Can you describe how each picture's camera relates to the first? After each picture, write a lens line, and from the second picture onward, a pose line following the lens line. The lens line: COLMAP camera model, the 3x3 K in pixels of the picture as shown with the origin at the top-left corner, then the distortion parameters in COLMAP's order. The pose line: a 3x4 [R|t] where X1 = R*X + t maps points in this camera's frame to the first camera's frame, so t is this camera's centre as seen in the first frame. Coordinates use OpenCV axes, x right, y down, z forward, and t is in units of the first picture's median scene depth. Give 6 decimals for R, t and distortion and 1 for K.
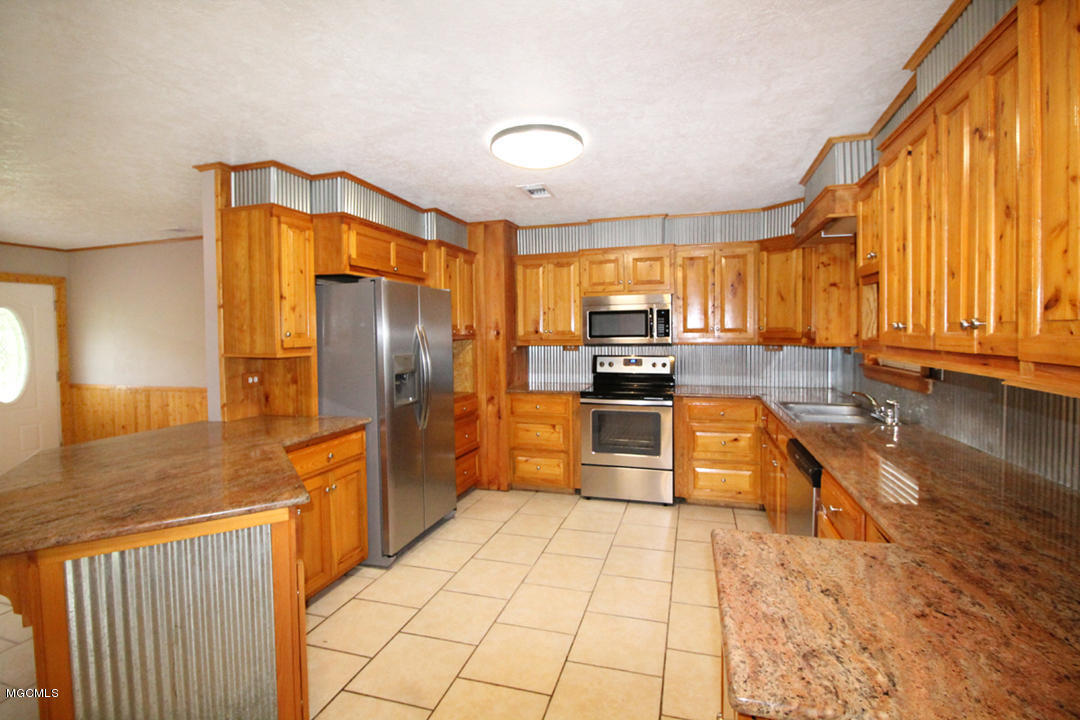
lens RADIAL K [[501.5, 0, 541.0], [0, 501.5, 346.9], [0, 0, 1]] dist [-0.001196, -0.012980]
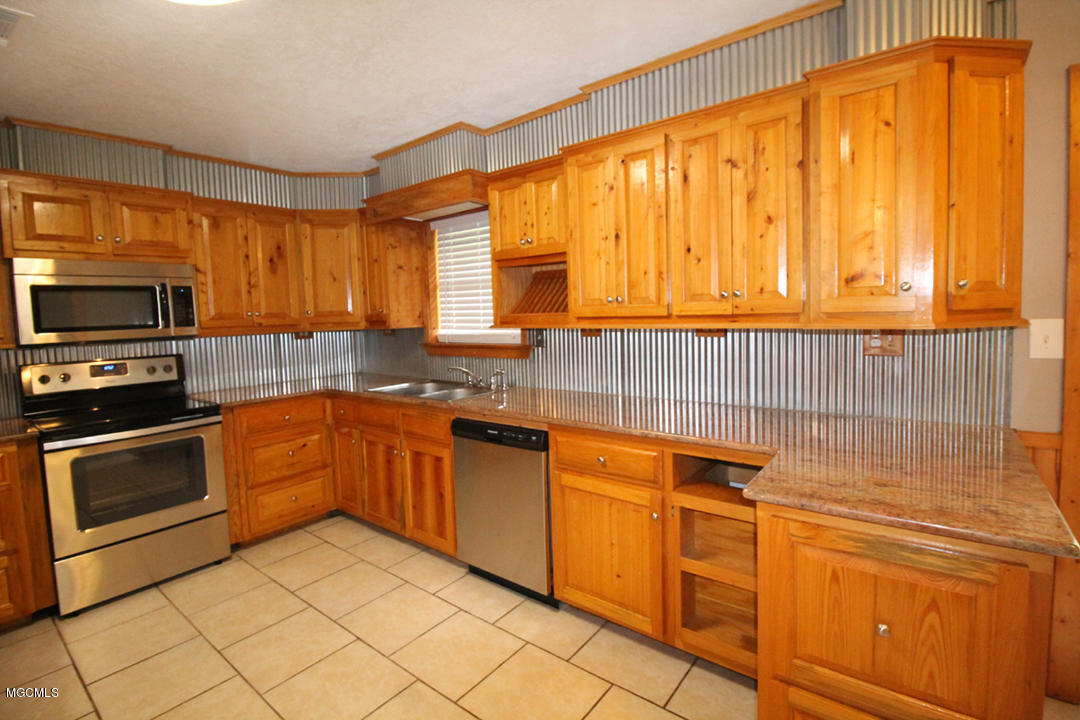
lens RADIAL K [[501.5, 0, 541.0], [0, 501.5, 346.9], [0, 0, 1]] dist [-0.001196, -0.012980]
pose [[0.362306, -0.067289, 0.929627, -0.230458], [0.055361, 0.997183, 0.050603, 0.000561], [-0.930413, 0.033132, 0.365011, 0.316954]]
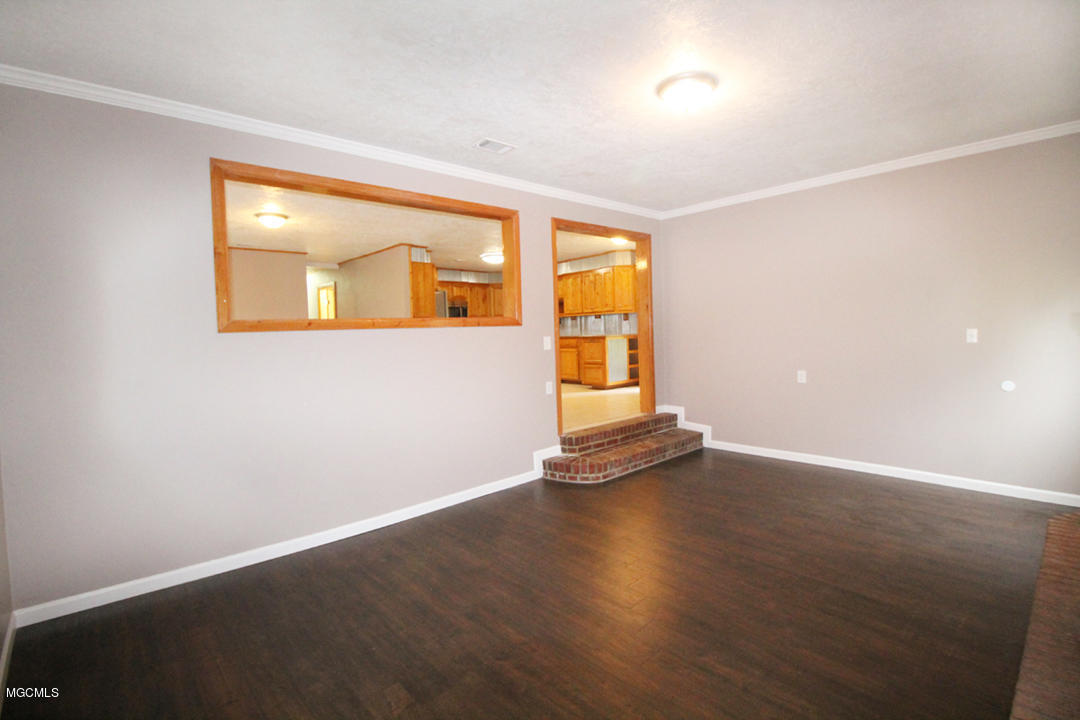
lens RADIAL K [[501.5, 0, 541.0], [0, 501.5, 346.9], [0, 0, 1]] dist [-0.001196, -0.012980]
pose [[0.513286, -0.033091, 0.857579, -1.846855], [0.053072, 0.998568, 0.006766, 0.139465], [-0.856575, 0.042041, 0.514307, -0.670925]]
